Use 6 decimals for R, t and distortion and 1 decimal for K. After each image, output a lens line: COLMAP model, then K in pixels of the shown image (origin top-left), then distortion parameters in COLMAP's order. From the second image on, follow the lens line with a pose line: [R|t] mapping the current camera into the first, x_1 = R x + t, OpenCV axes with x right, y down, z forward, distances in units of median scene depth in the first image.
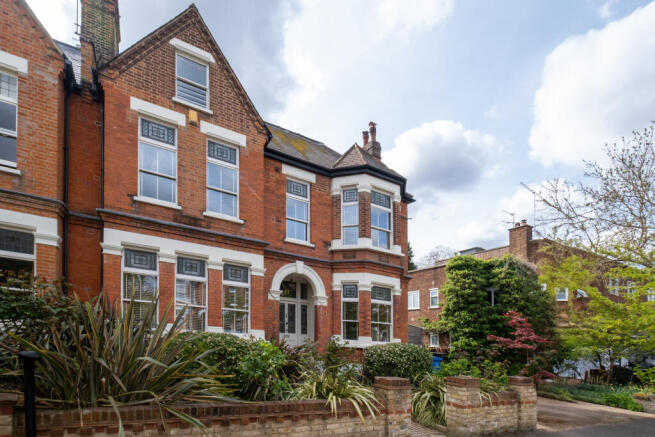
lens RADIAL K [[291.9, 0, 327.6], [0, 291.9, 239.0], [0, 0, 1]] dist [-0.003251, -0.000227]
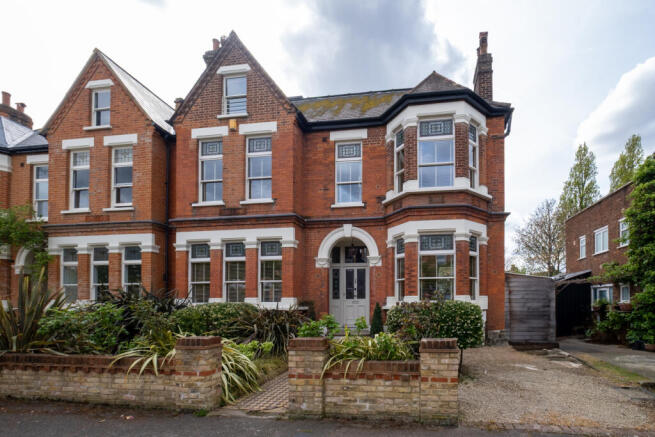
lens RADIAL K [[293.1, 0, 327.5], [0, 293.1, 218.5], [0, 0, 1]] dist [-0.005012, 0.000040]
pose [[0.814192, -0.220545, -0.537077, 0.396848], [0.236448, 0.970812, -0.040205, 0.086296], [0.530268, -0.094256, 0.842574, 0.166807]]
